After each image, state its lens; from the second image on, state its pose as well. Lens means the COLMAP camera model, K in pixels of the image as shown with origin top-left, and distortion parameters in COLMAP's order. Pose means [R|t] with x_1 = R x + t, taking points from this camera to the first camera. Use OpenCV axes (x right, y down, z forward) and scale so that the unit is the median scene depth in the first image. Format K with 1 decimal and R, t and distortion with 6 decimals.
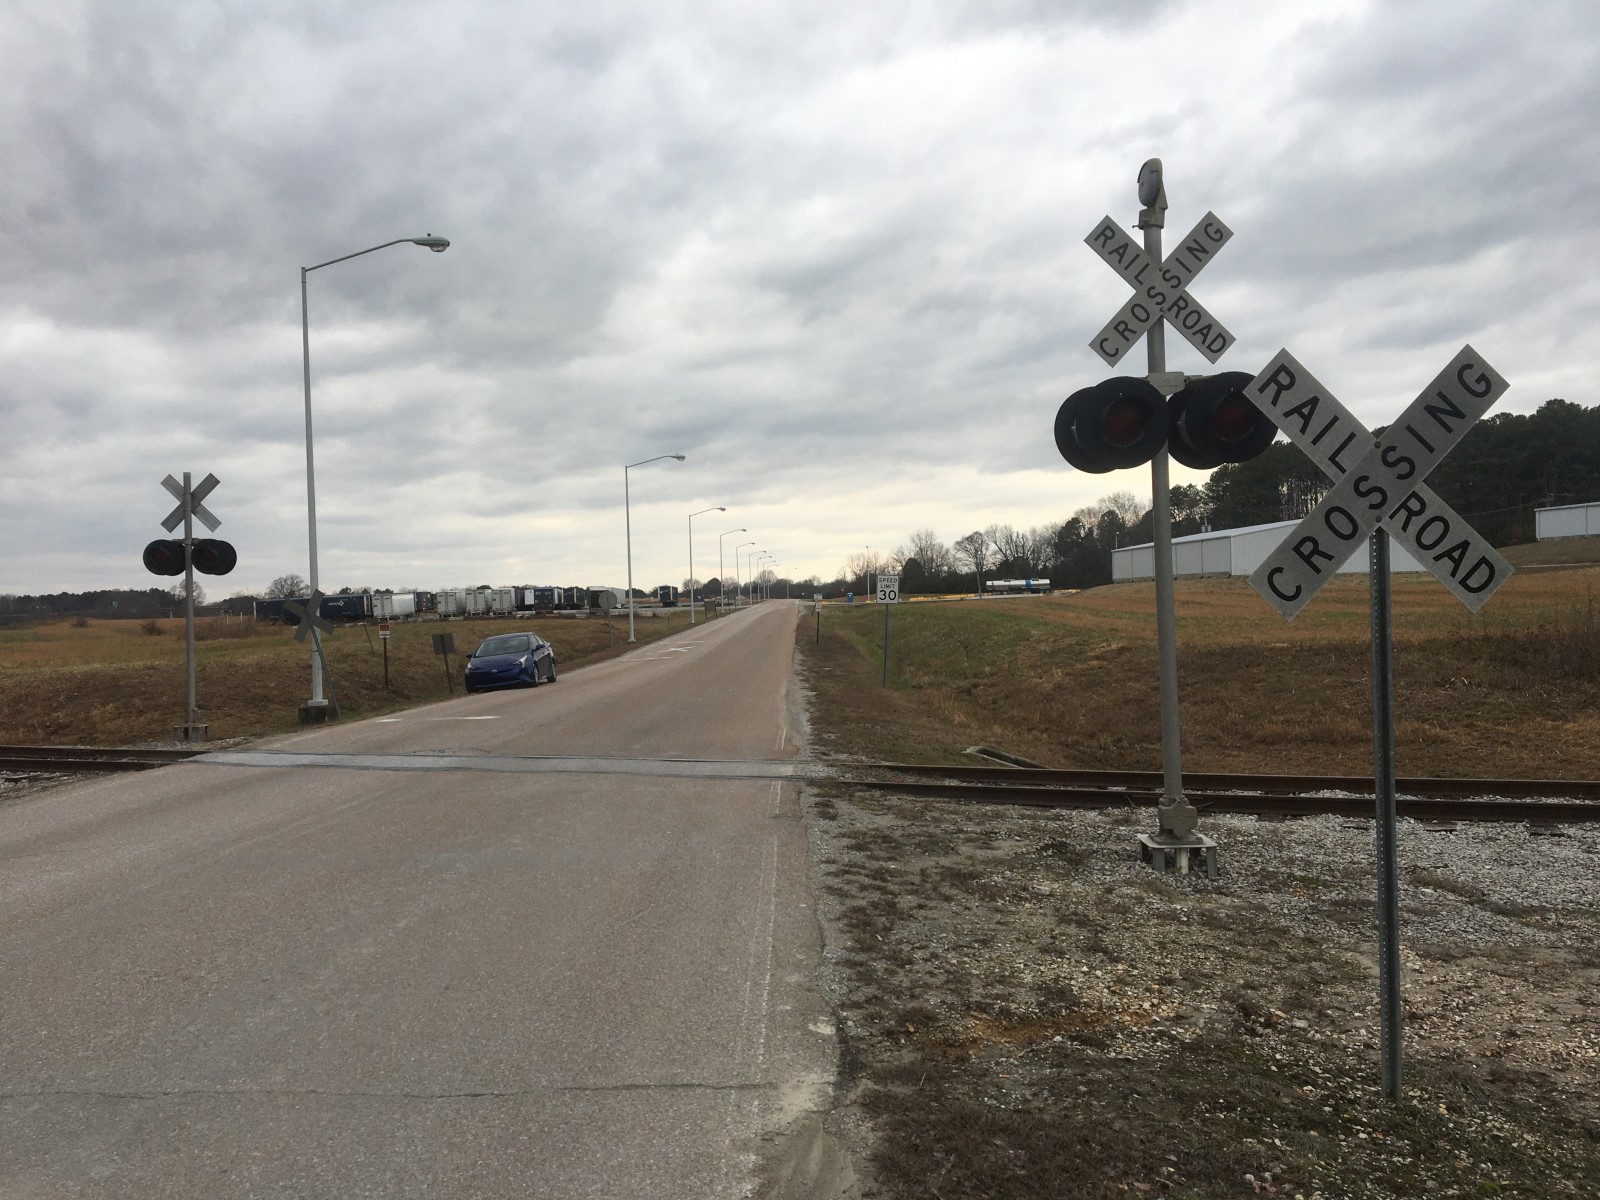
lens RADIAL K [[1331.2, 0, 800.0], [0, 1331.2, 600.0], [0, 0, 1]] dist [0.073692, -0.115839]
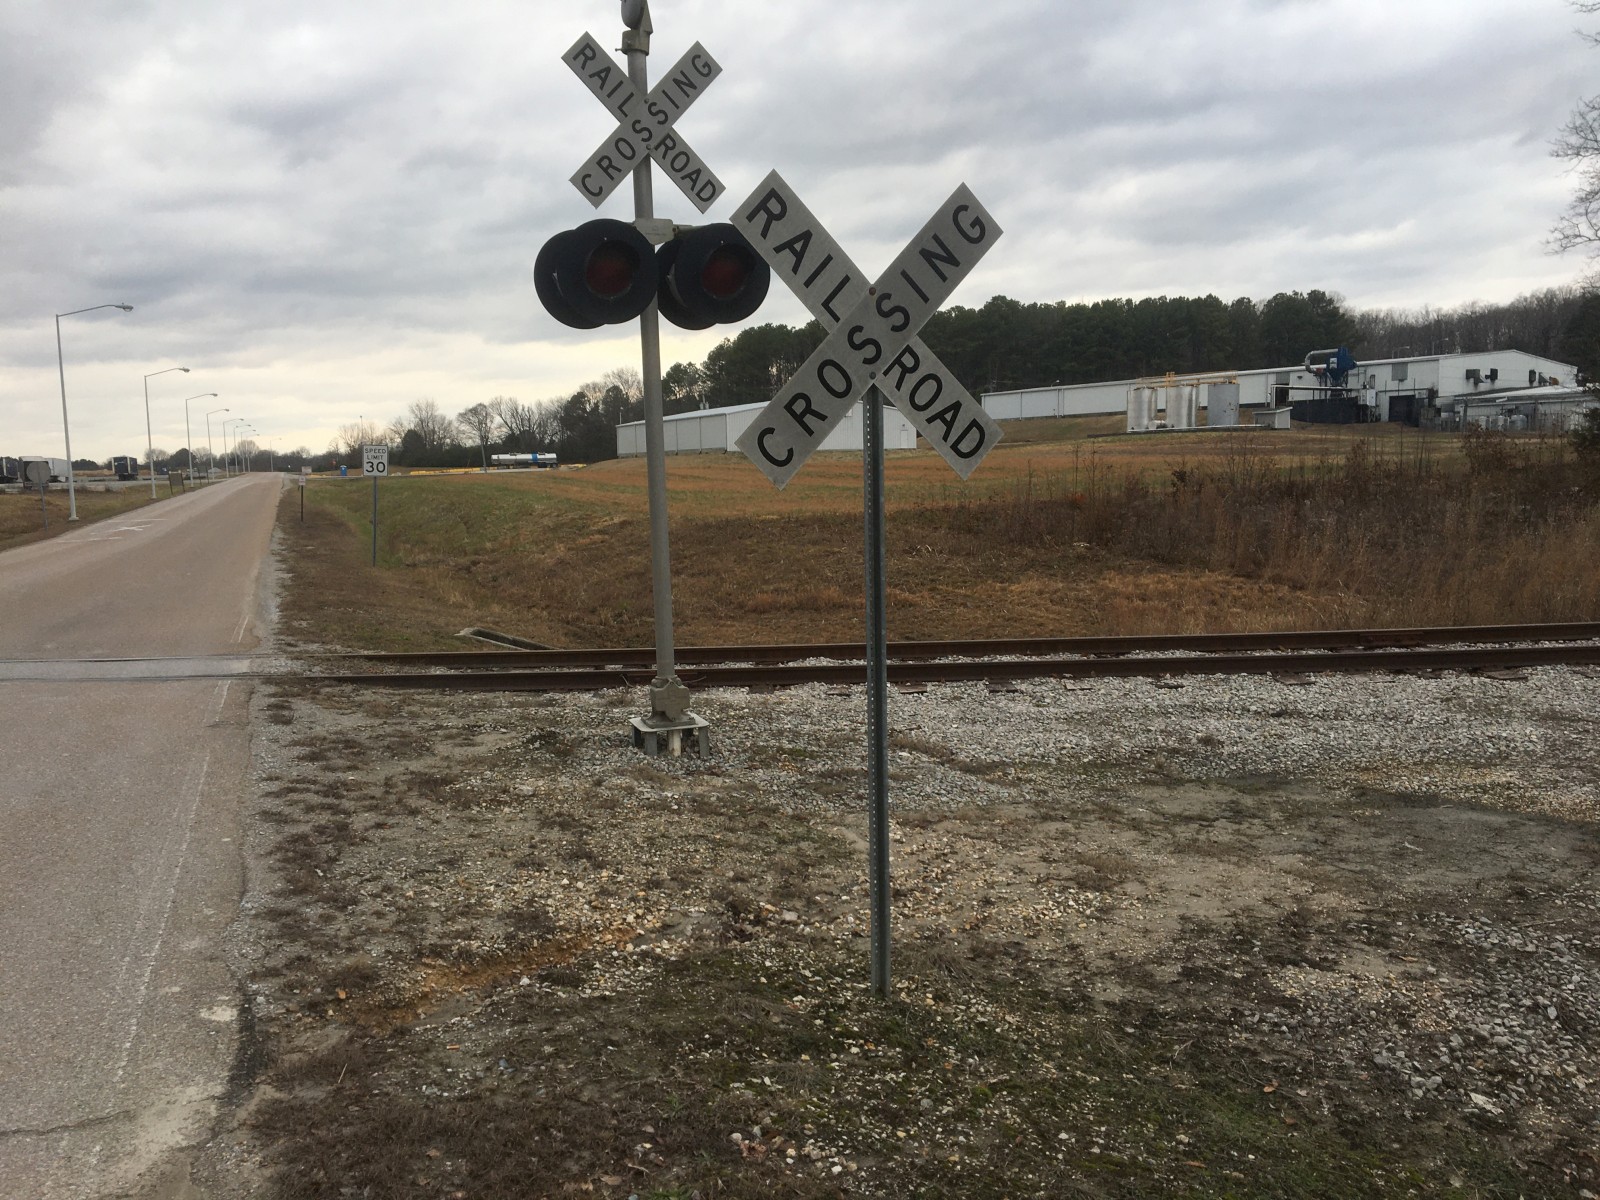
lens RADIAL K [[1322.9, 0, 776.6], [0, 1322.9, 598.4], [0, 0, 1]] dist [0.112864, -0.182447]
pose [[0.939940, -0.031365, 0.339896, 0.028201], [-0.000314, 0.995690, 0.092748, 0.002845], [-0.341340, -0.087284, 0.935878, 0.079439]]
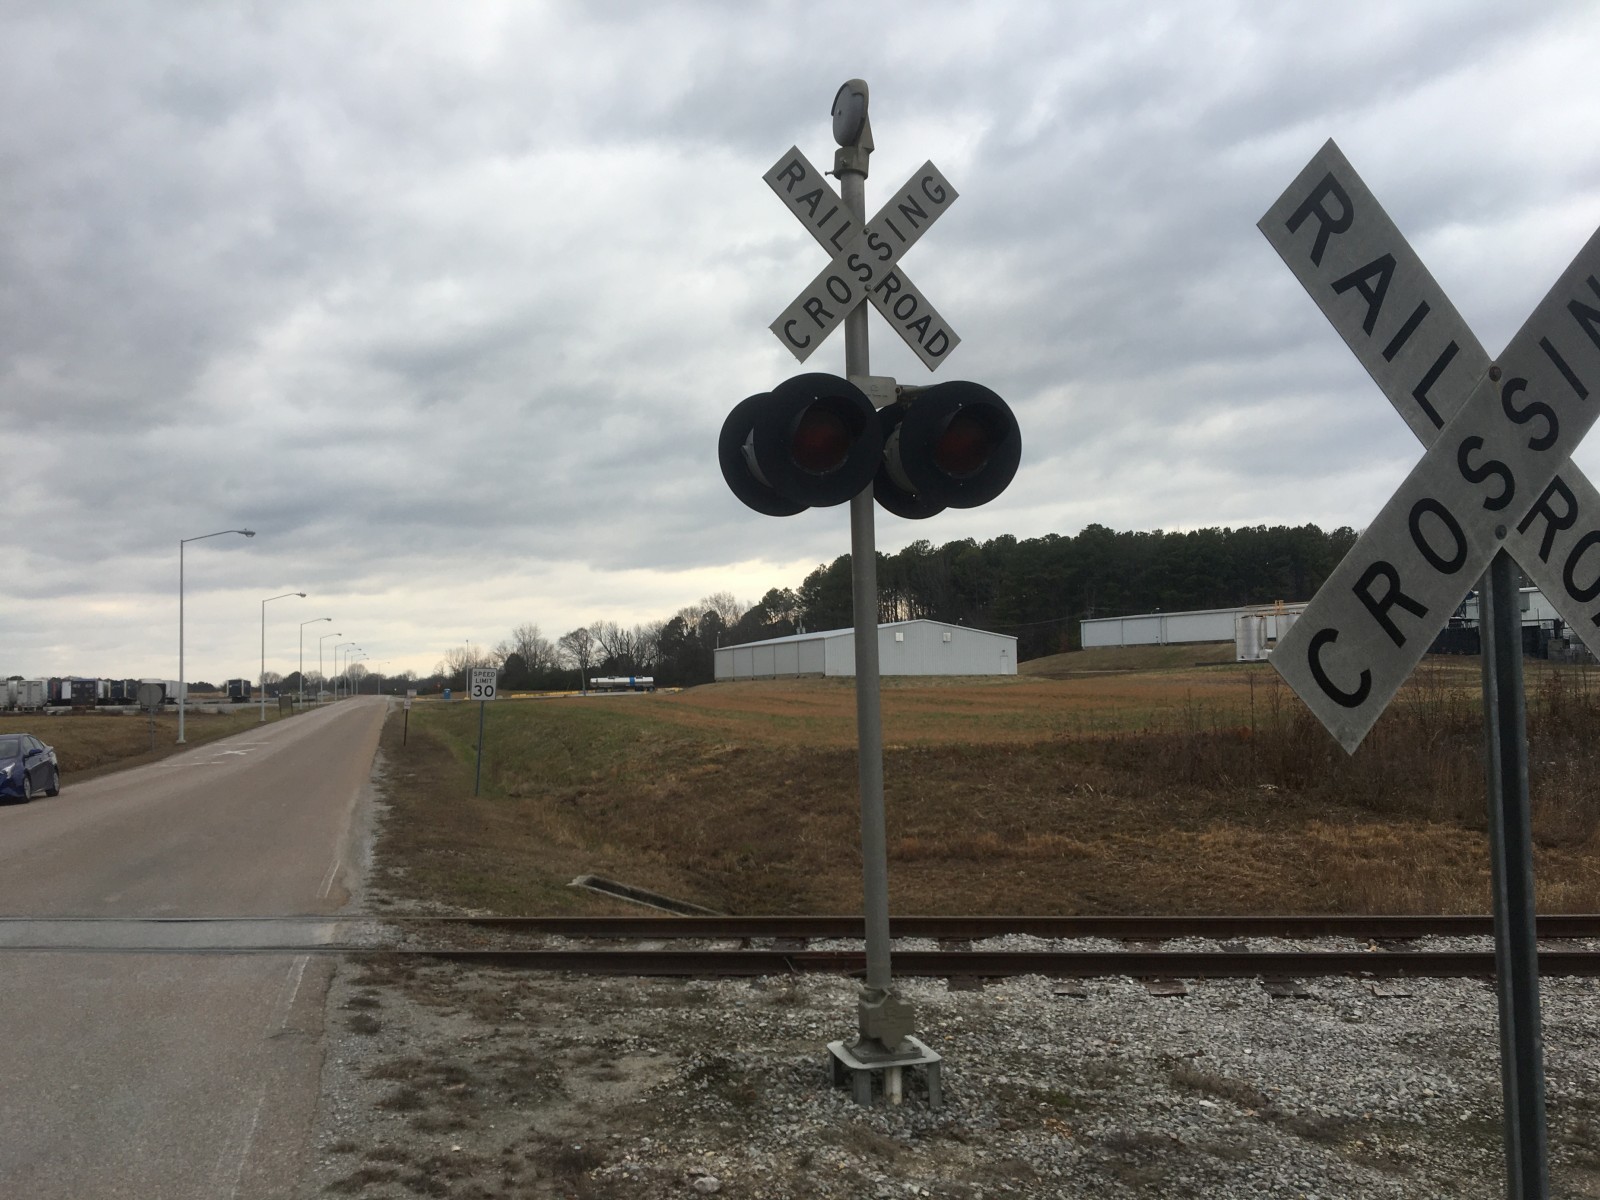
lens RADIAL K [[1344.7, 0, 743.1], [0, 1344.7, 621.9], [0, 0, 1]] dist [0.124394, -0.229213]
pose [[0.968386, 0.023525, 0.248347, 0.027795], [-0.009608, 0.998322, -0.057101, 0.000157], [-0.249273, 0.052909, 0.966987, 0.278057]]
